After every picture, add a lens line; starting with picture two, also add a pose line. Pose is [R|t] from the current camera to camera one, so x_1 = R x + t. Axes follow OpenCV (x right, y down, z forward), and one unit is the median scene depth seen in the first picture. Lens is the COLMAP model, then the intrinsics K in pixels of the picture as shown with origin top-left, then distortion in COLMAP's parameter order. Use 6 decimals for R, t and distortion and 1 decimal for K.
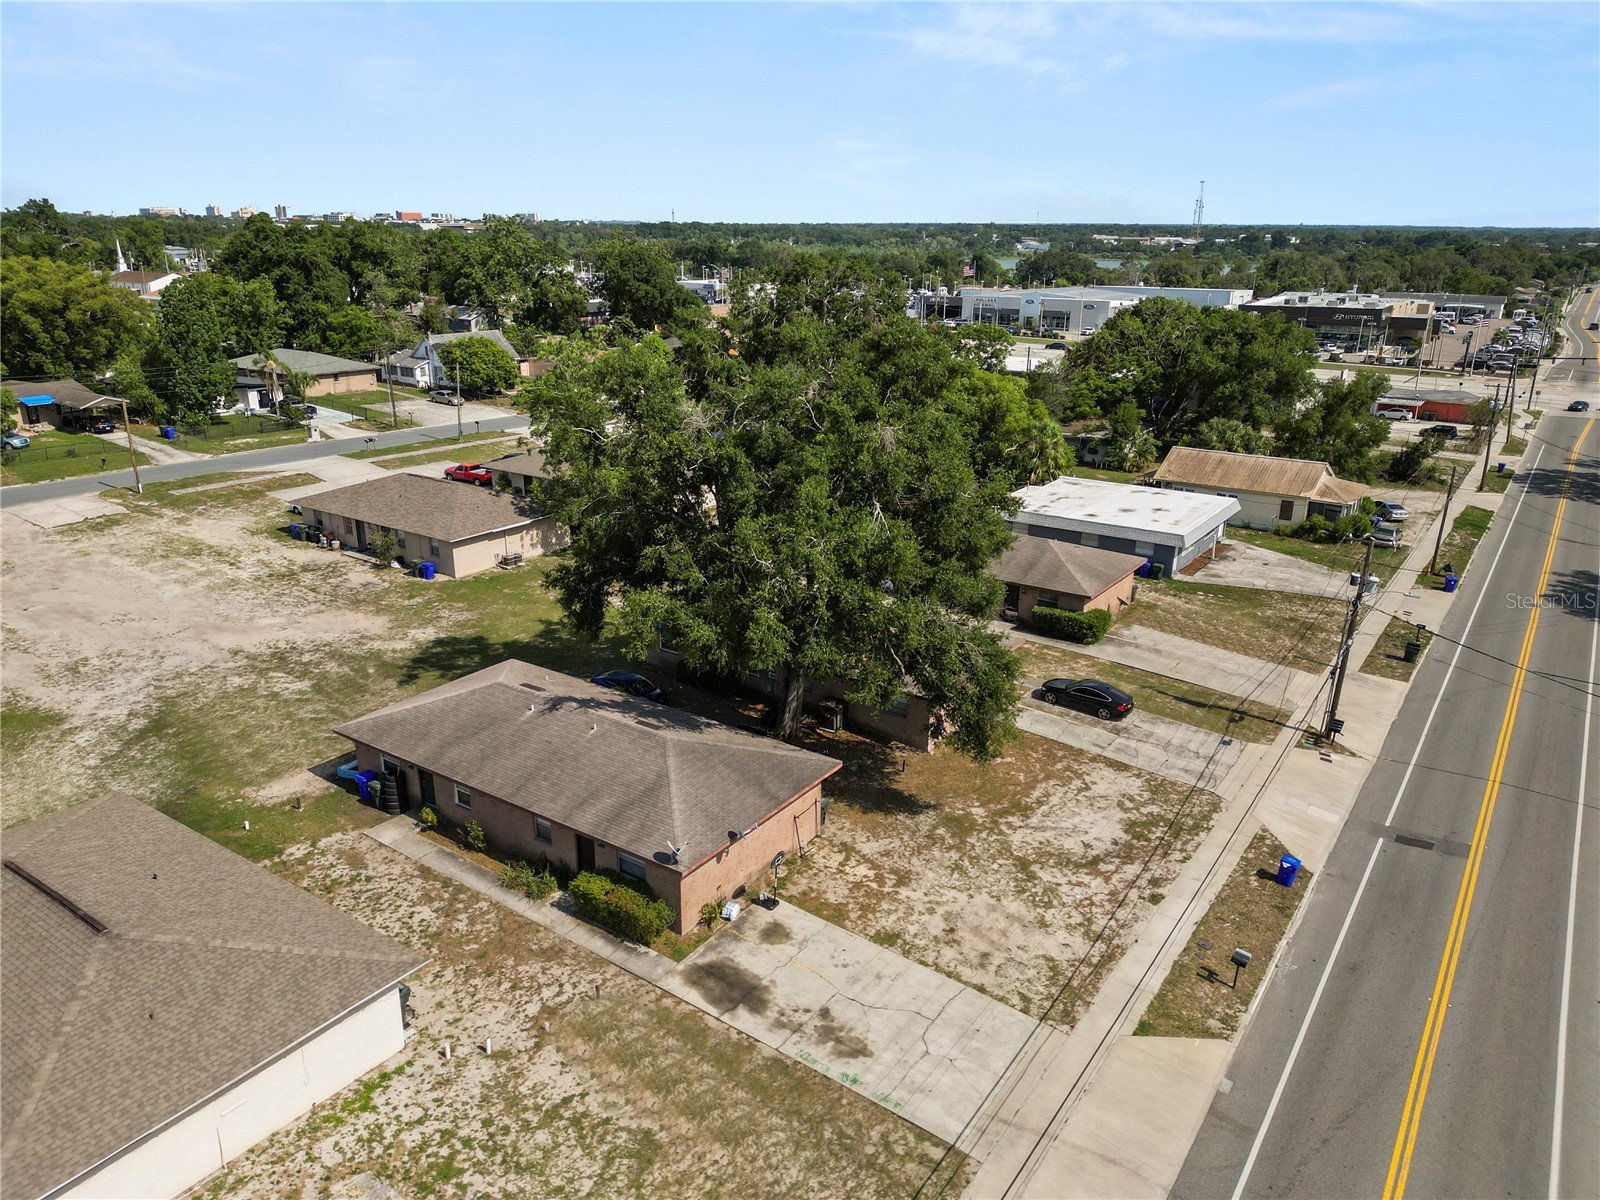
lens RADIAL K [[1122.1, 0, 803.0], [0, 1122.1, 593.2], [0, 0, 1]] dist [0.065851, -0.056223]
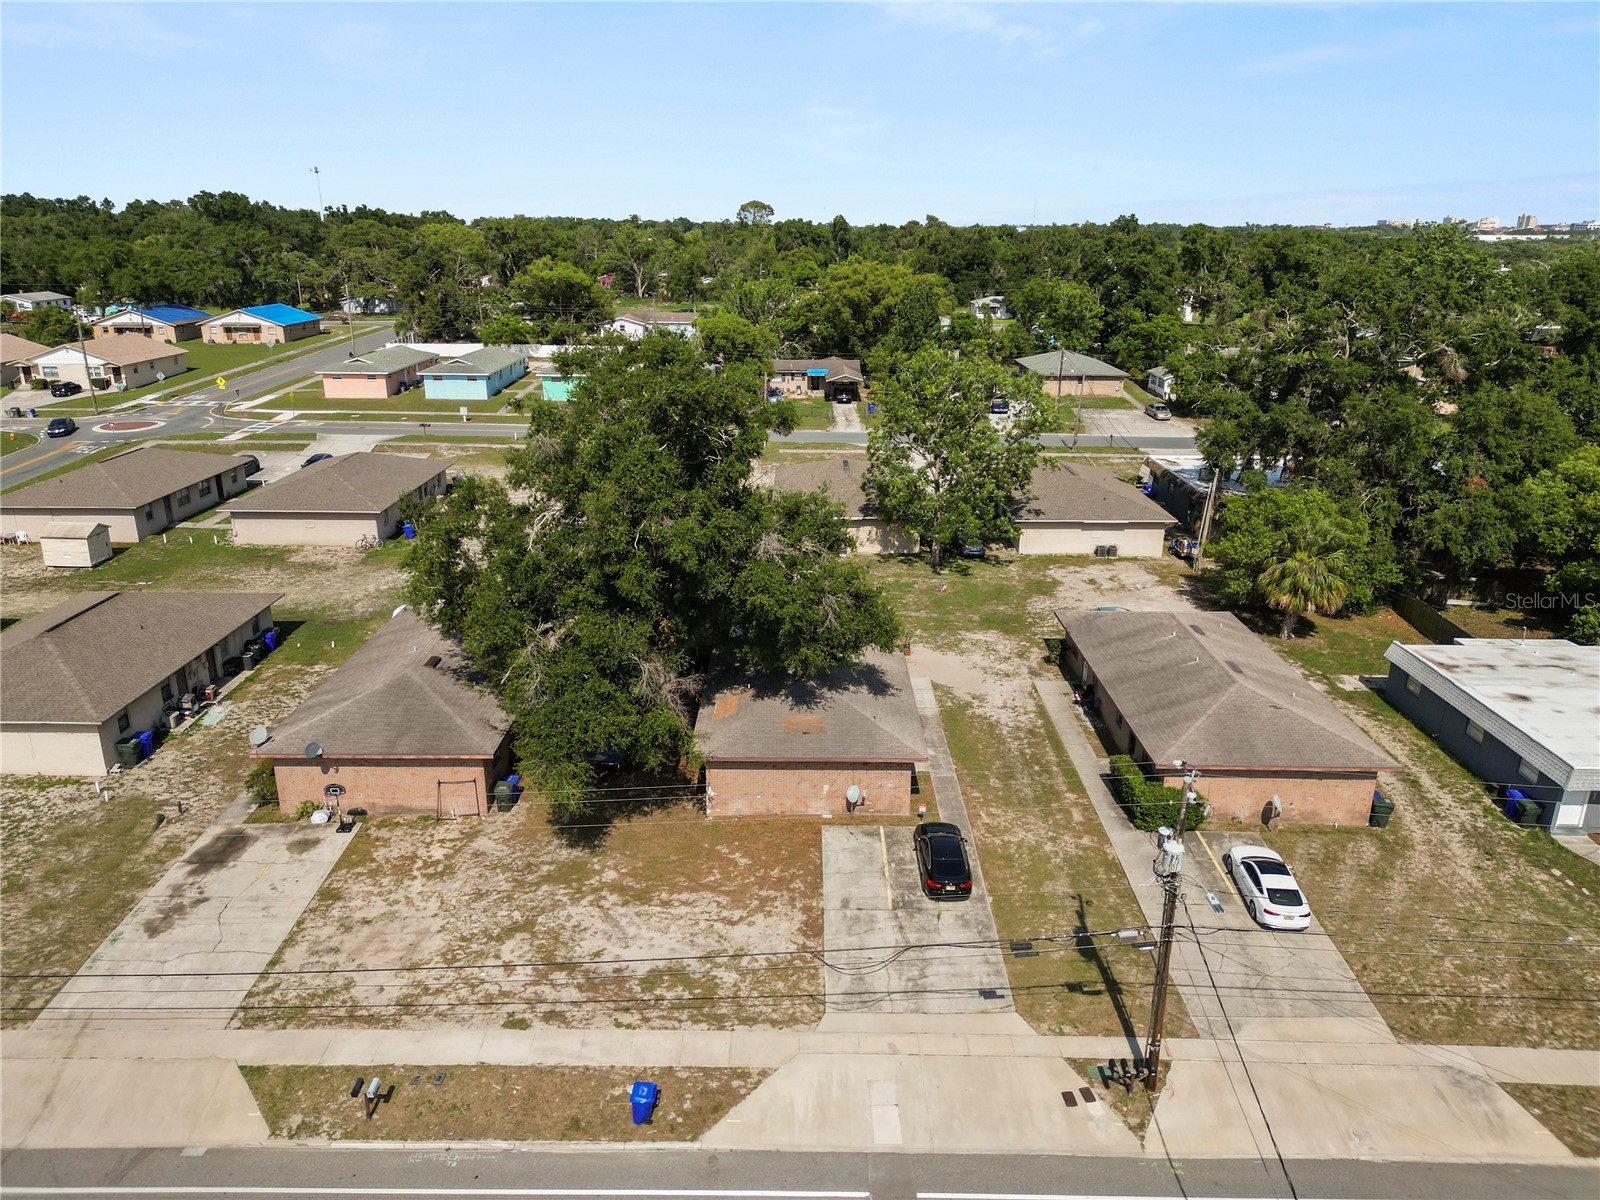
lens RADIAL K [[1122.1, 0, 799.8], [0, 1122.1, 597.8], [0, 0, 1]] dist [0.065851, -0.056223]
pose [[0.566080, 0.253050, -0.784550, 0.992225], [-0.257273, 0.958415, 0.123497, -0.189497], [0.783175, 0.131934, 0.607643, 0.597207]]
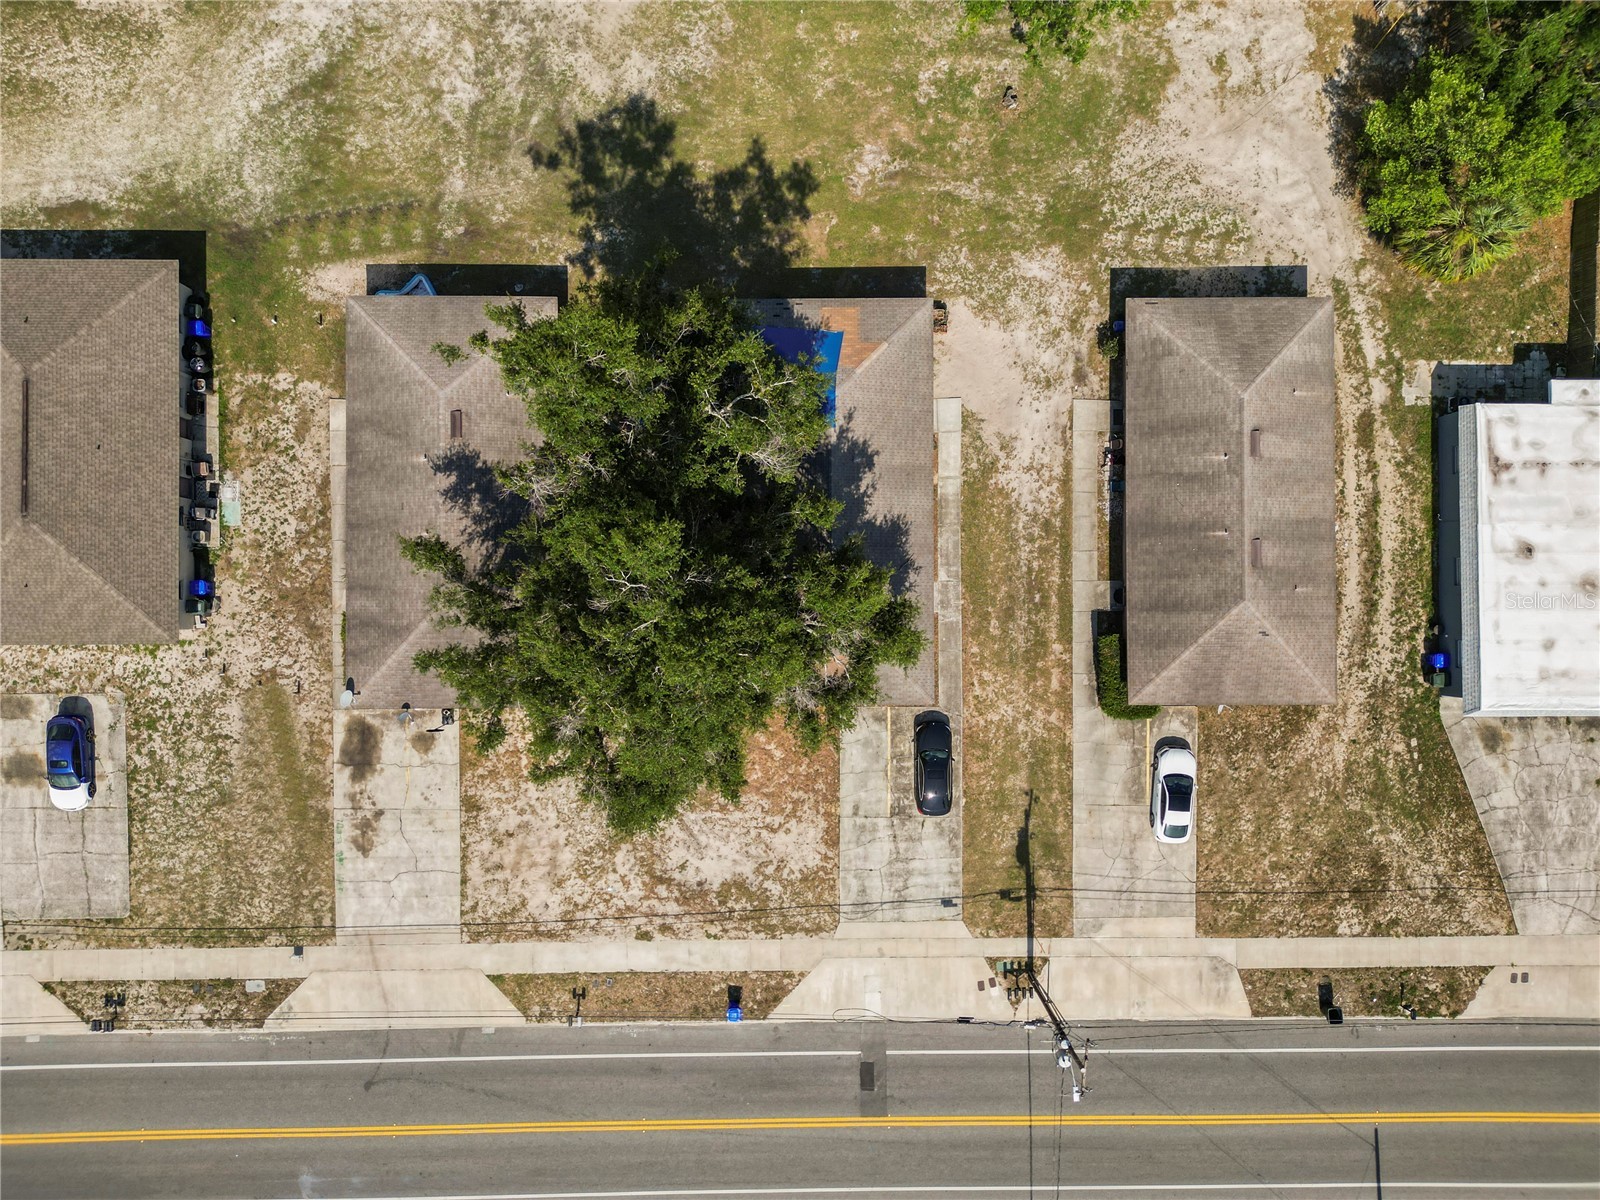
lens RADIAL K [[1122.1, 0, 797.3], [0, 1122.1, 604.8], [0, 0, 1]] dist [0.065851, -0.056223]
pose [[0.572126, 0.820073, -0.012321, 0.109102], [-0.265496, 0.199396, 0.943267, -1.085249], [0.776005, -0.536396, 0.331805, 0.889343]]
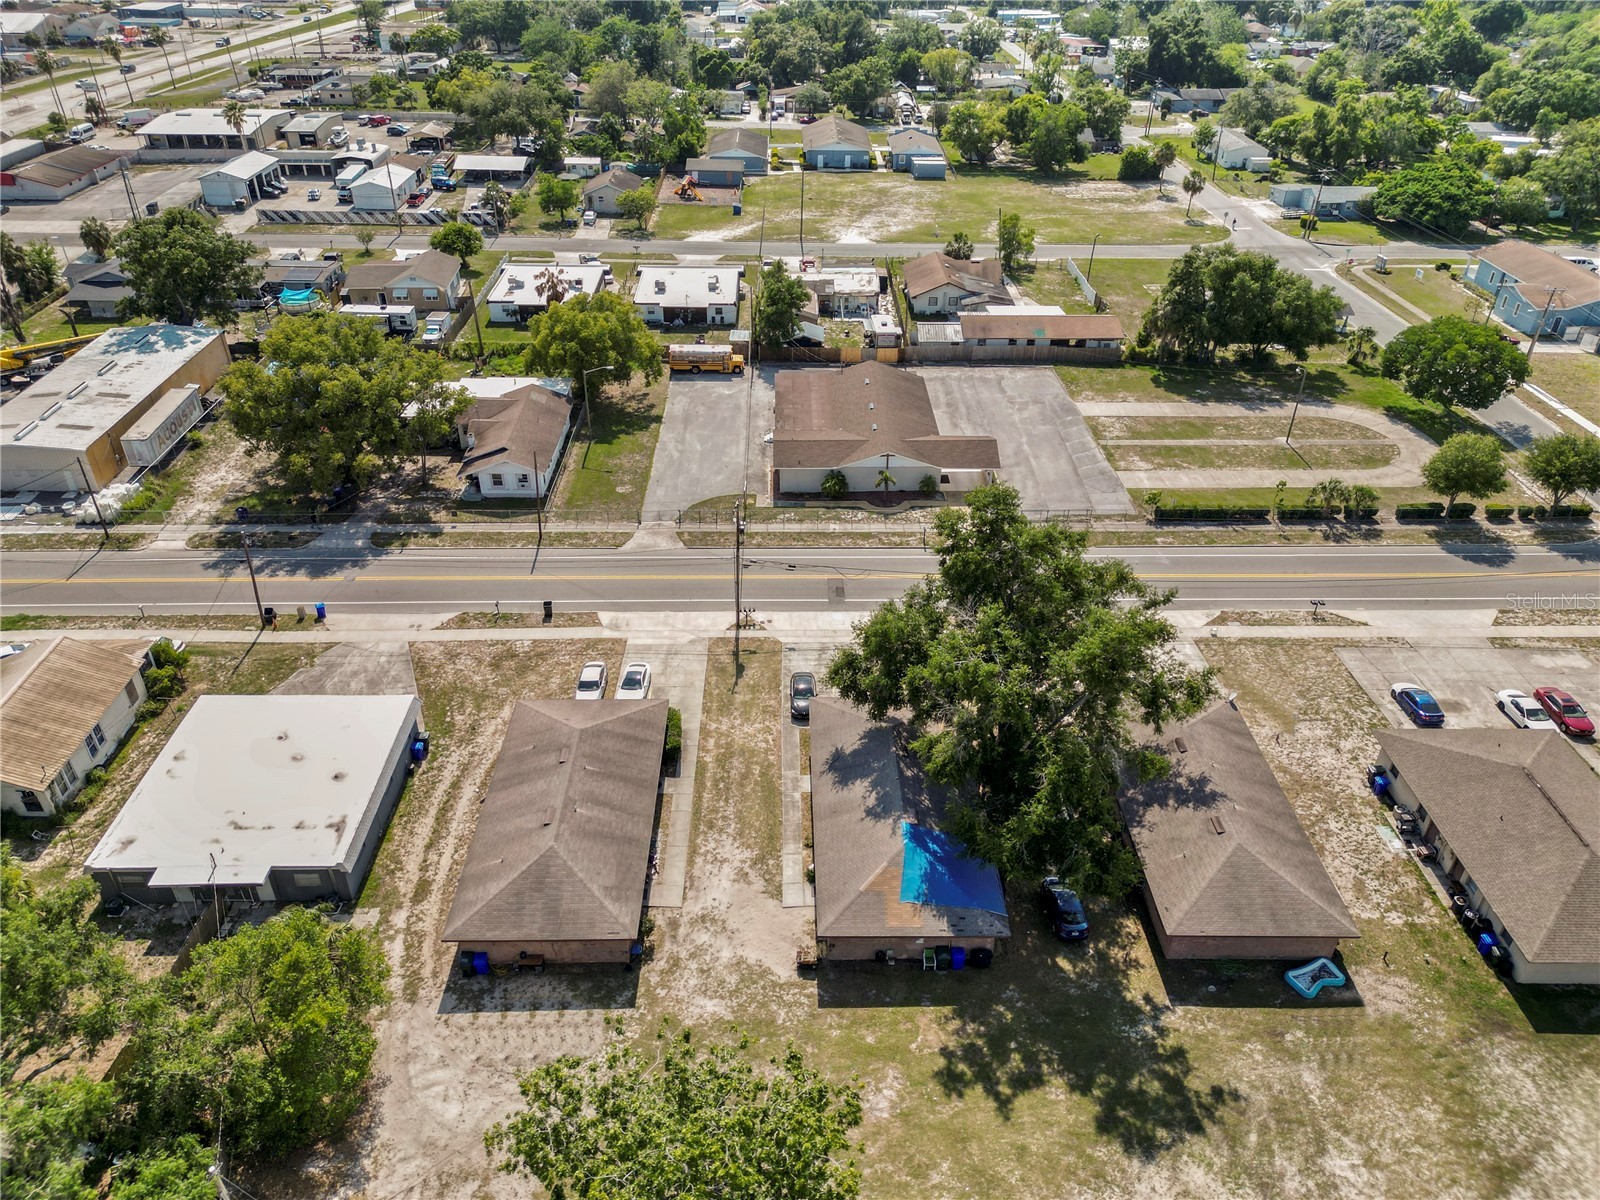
lens RADIAL K [[1122.1, 0, 794.6], [0, 1122.1, 596.3], [0, 0, 1]] dist [0.065851, -0.056223]
pose [[-0.578298, -0.459626, 0.674028, -0.788680], [0.239765, 0.693954, 0.678926, -1.206433], [-0.779797, 0.554231, -0.291110, 1.779953]]
